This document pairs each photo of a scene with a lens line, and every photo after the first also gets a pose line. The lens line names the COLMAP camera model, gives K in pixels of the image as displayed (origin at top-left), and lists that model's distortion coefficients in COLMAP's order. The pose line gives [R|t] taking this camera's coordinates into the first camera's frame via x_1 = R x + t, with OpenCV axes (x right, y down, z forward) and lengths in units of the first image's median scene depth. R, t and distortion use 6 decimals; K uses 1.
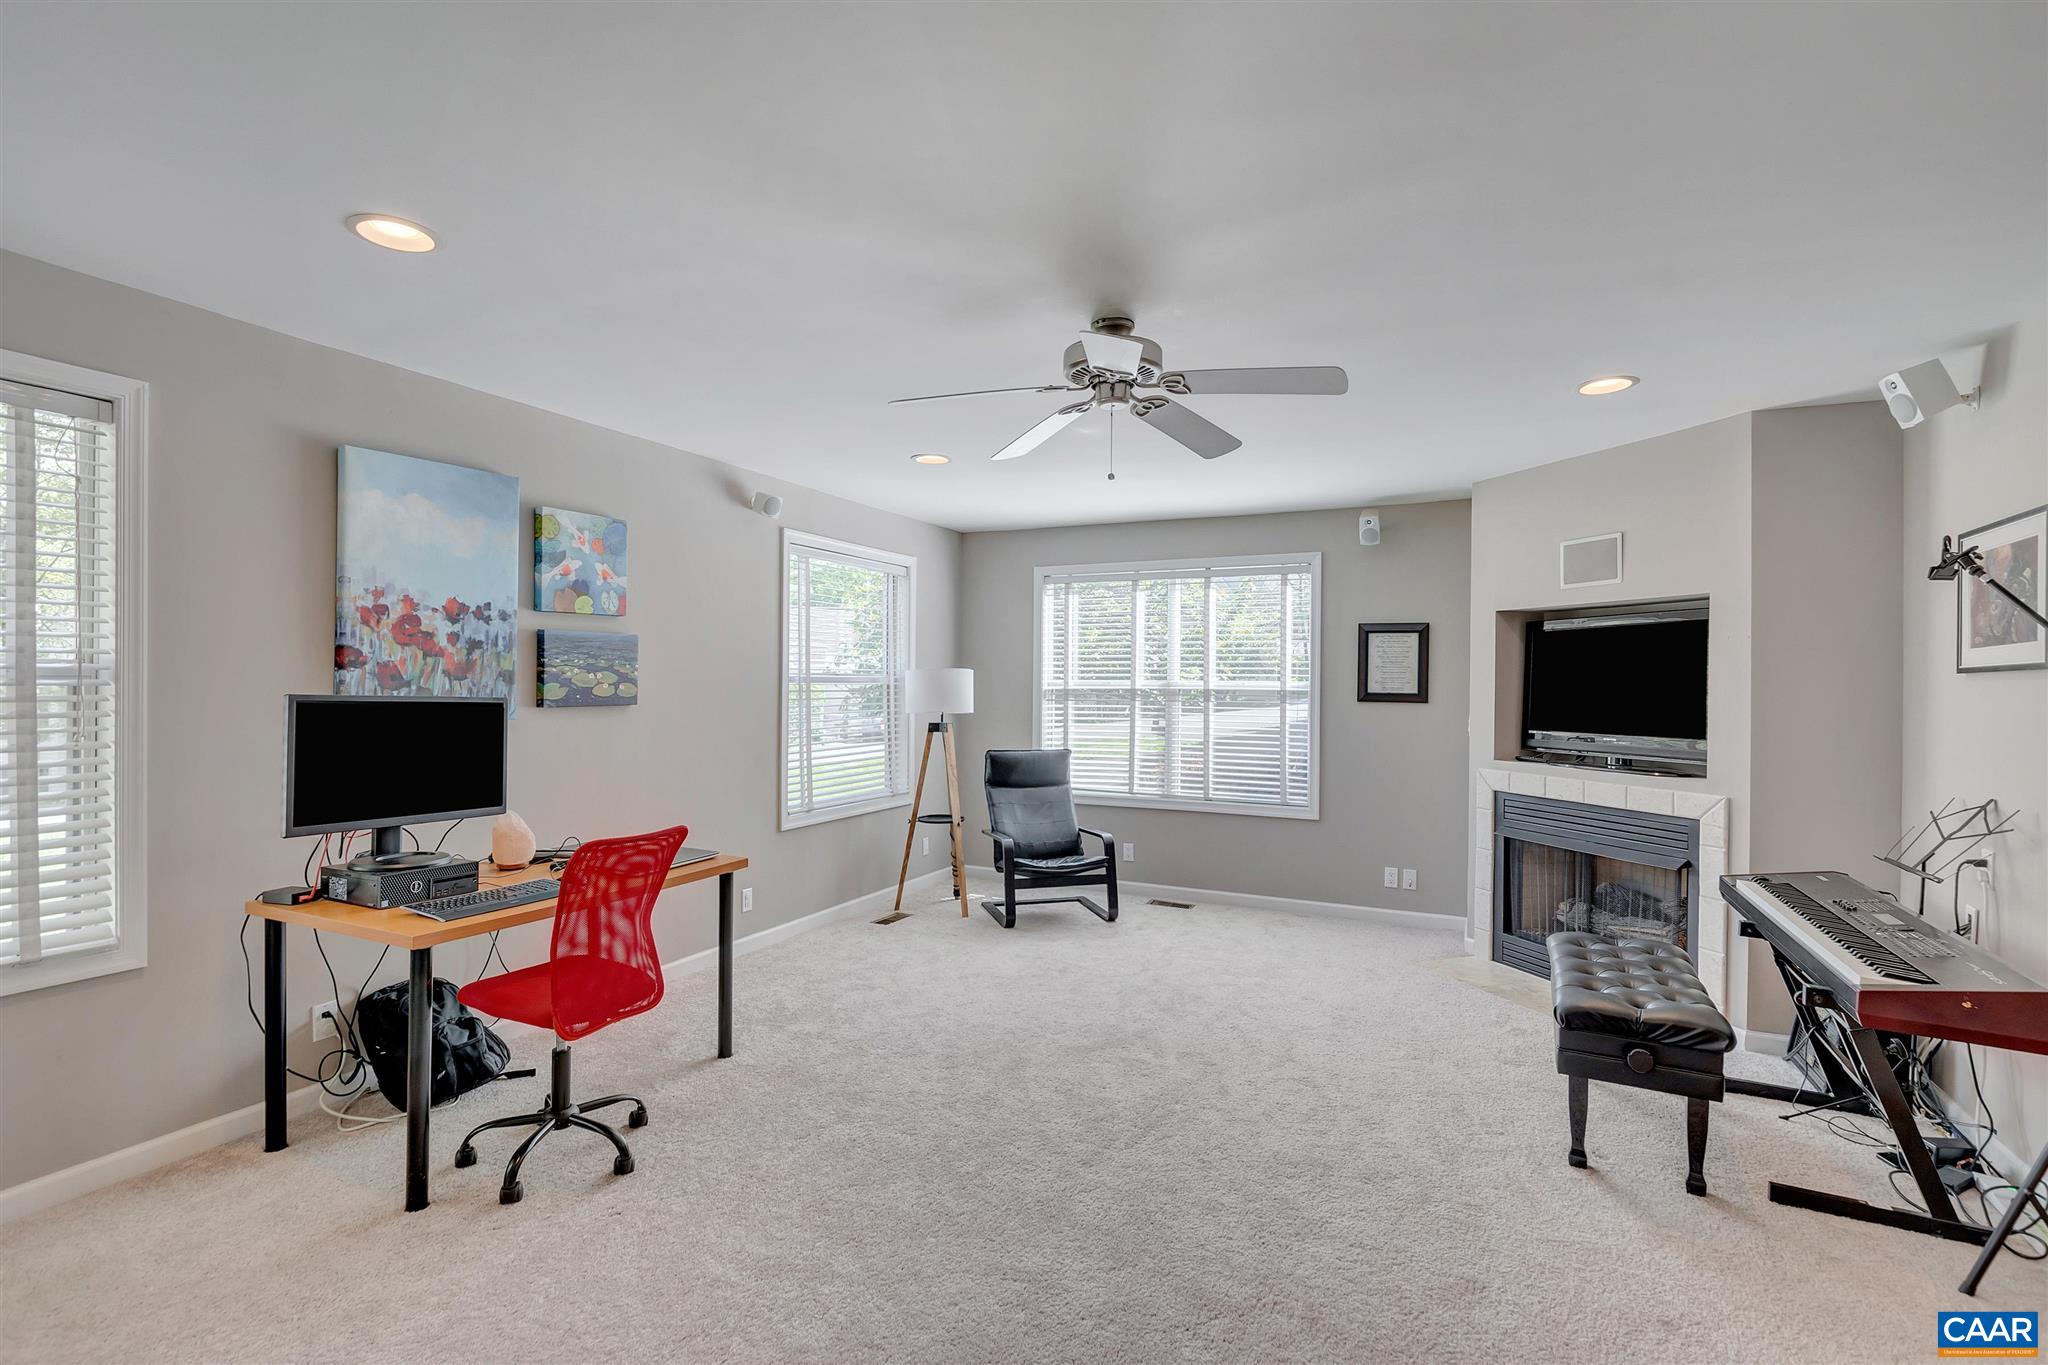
lens RADIAL K [[969.4, 0, 1043.4], [0, 969.4, 683.5], [0, 0, 1]] dist [-0.001523, -0.000147]
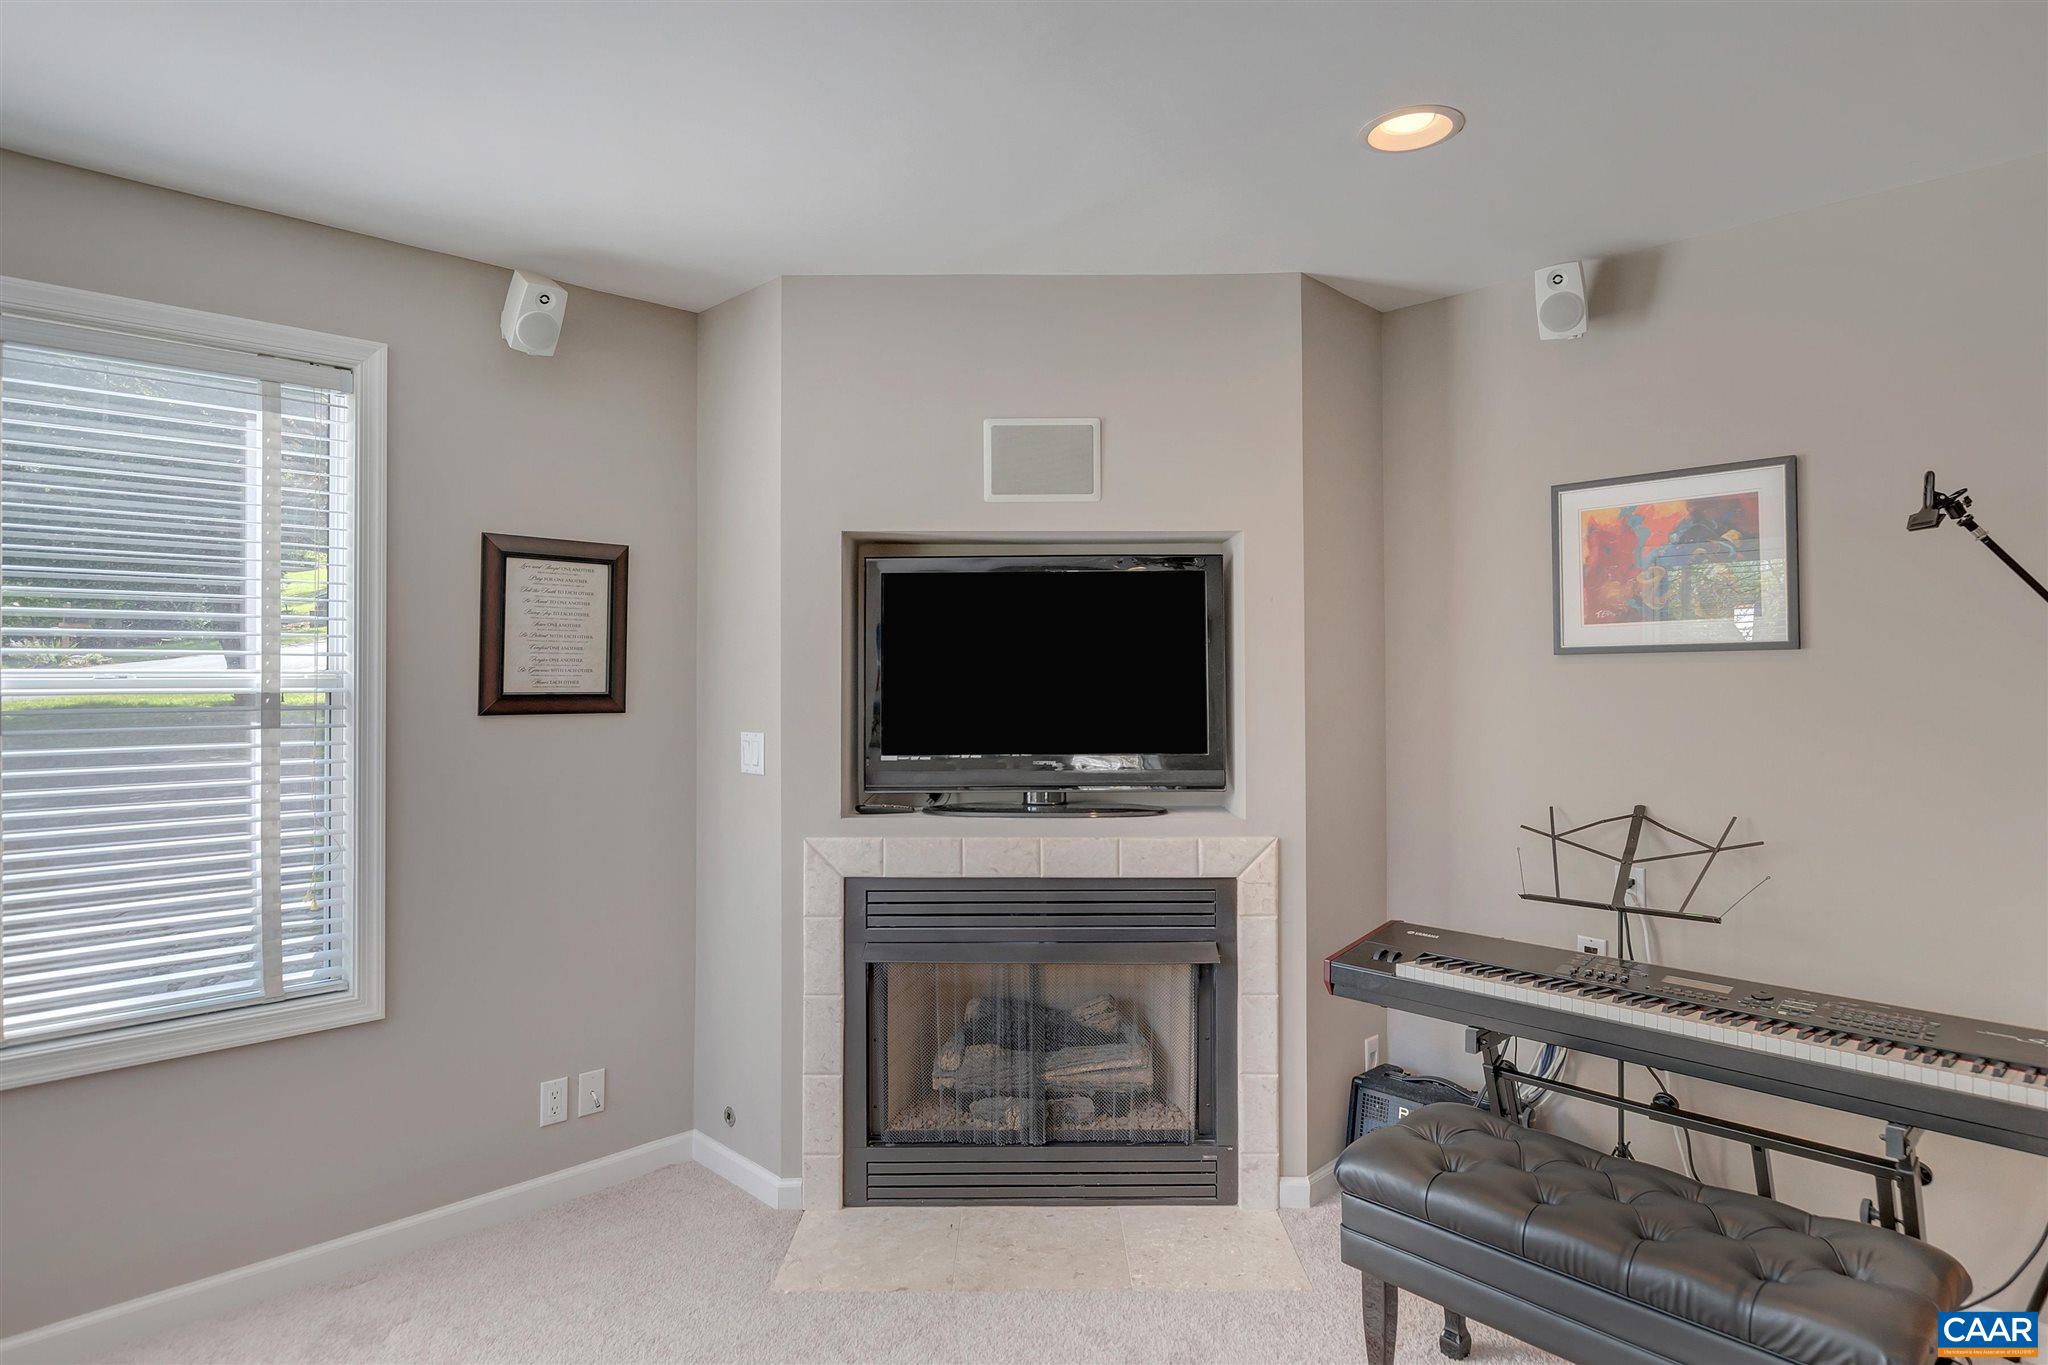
lens RADIAL K [[1120.9, 0, 1015.0], [0, 1120.9, 649.2], [0, 0, 1]] dist [-0.005154, -0.000252]
pose [[0.346126, 0.002680, 0.938184, -0.065860], [0.005483, 0.999973, -0.004879, -0.008127], [-0.938172, 0.006833, 0.346102, 0.704850]]
